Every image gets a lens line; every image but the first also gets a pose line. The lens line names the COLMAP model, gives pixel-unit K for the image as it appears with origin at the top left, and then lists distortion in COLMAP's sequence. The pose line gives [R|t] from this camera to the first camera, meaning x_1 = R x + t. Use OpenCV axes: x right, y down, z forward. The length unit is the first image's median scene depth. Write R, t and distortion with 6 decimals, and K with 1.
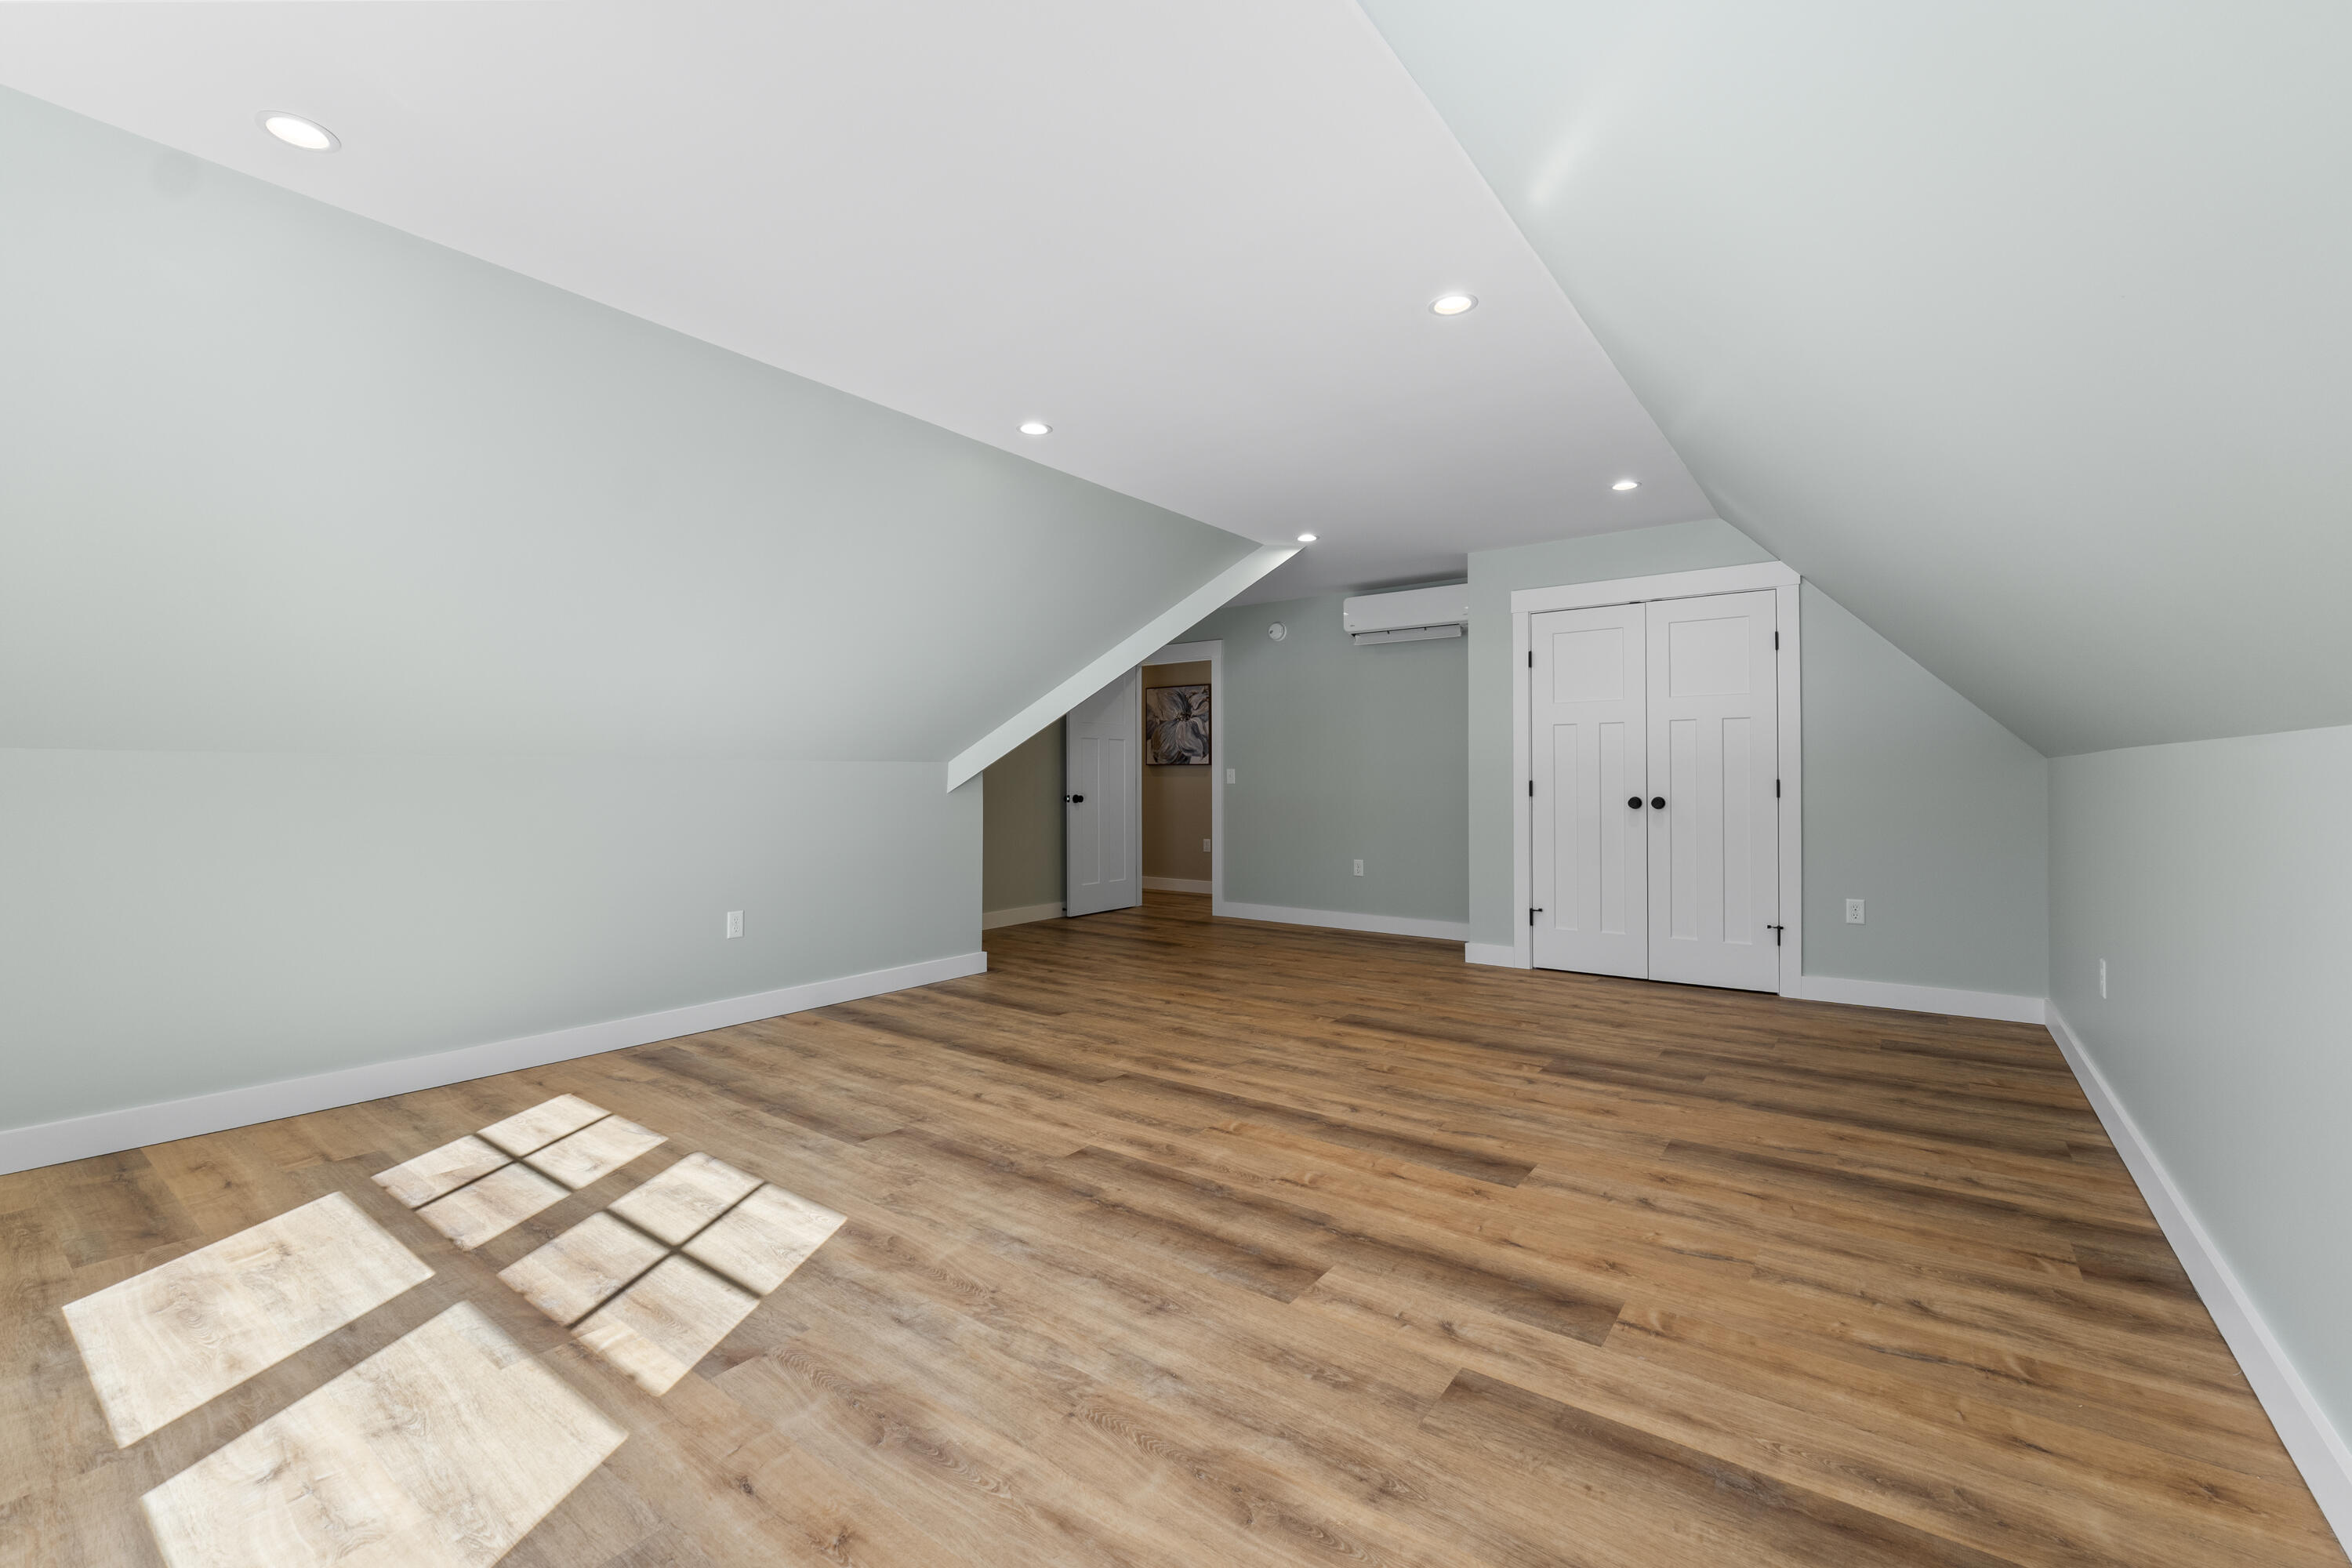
lens RADIAL K [[1016.9, 0, 1175.5], [0, 1016.9, 769.9], [0, 0, 1]] dist [0.003590, 0.000499]
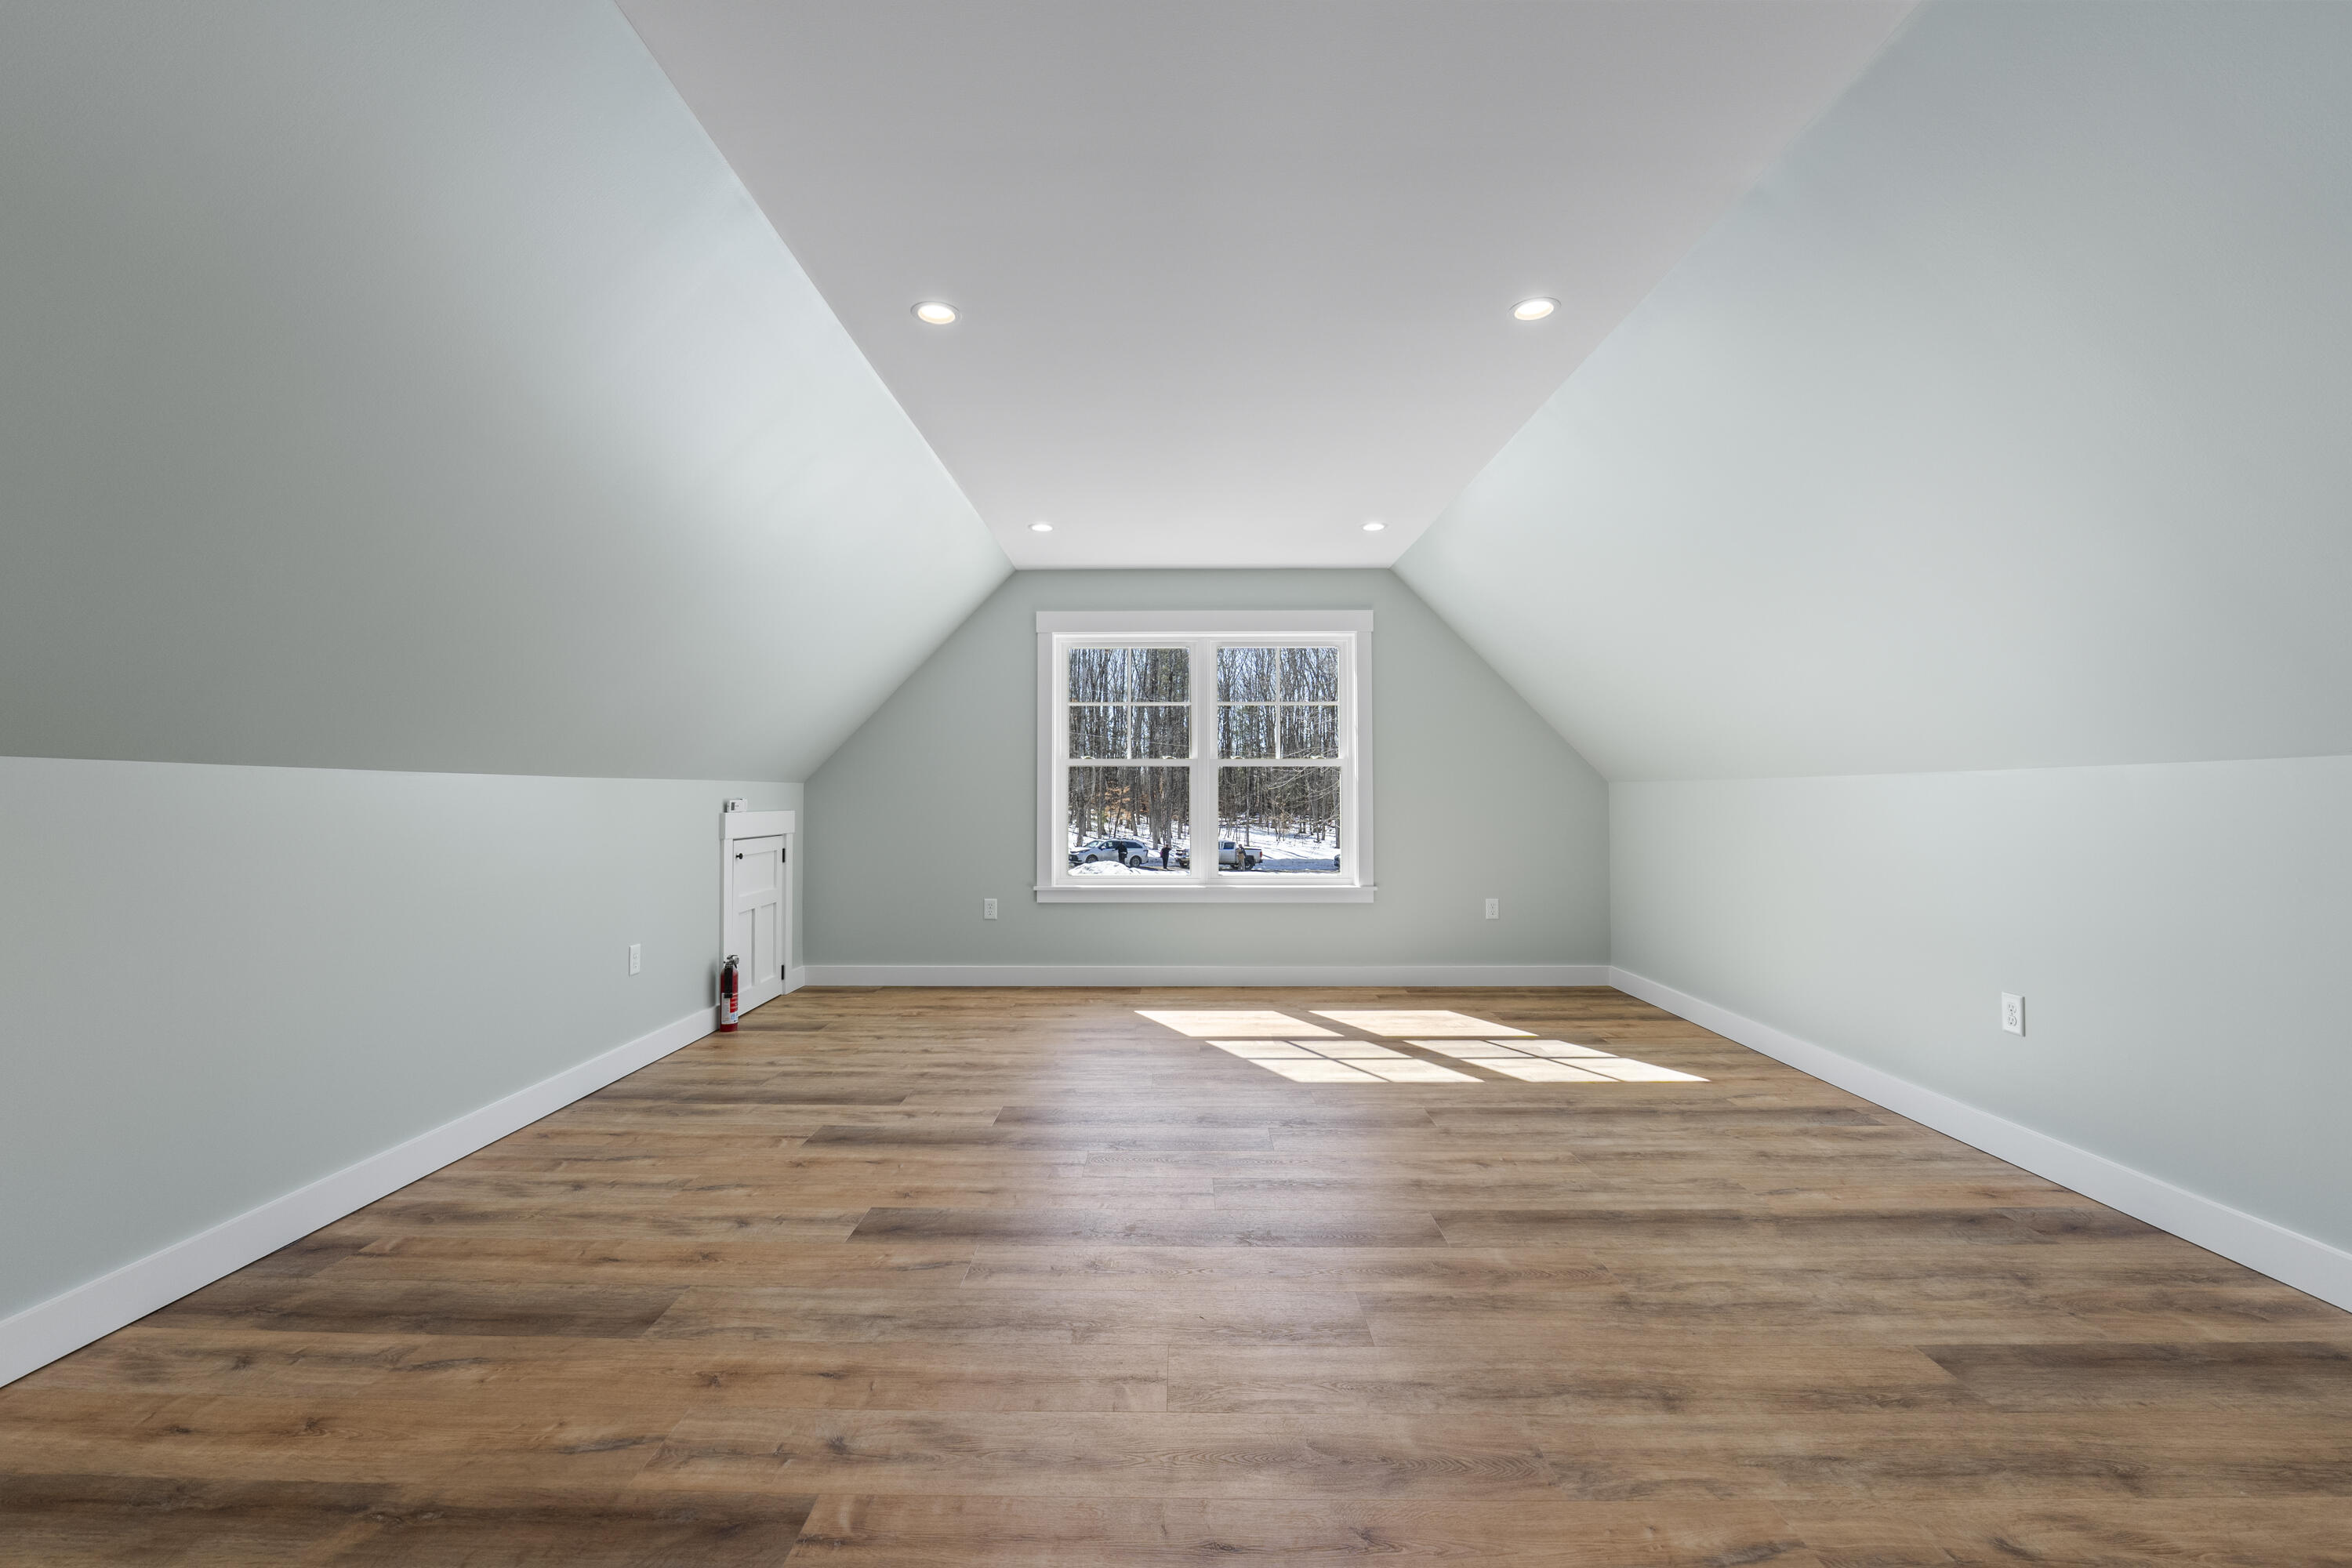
lens RADIAL K [[1016.9, 0, 1179.2], [0, 1016.9, 779.7], [0, 0, 1]] dist [0.003590, 0.000499]
pose [[-0.816863, -0.008259, -0.576773, 0.677872], [0.003873, 0.999796, -0.019801, 0.009236], [0.576819, -0.018409, -0.816665, 2.032125]]
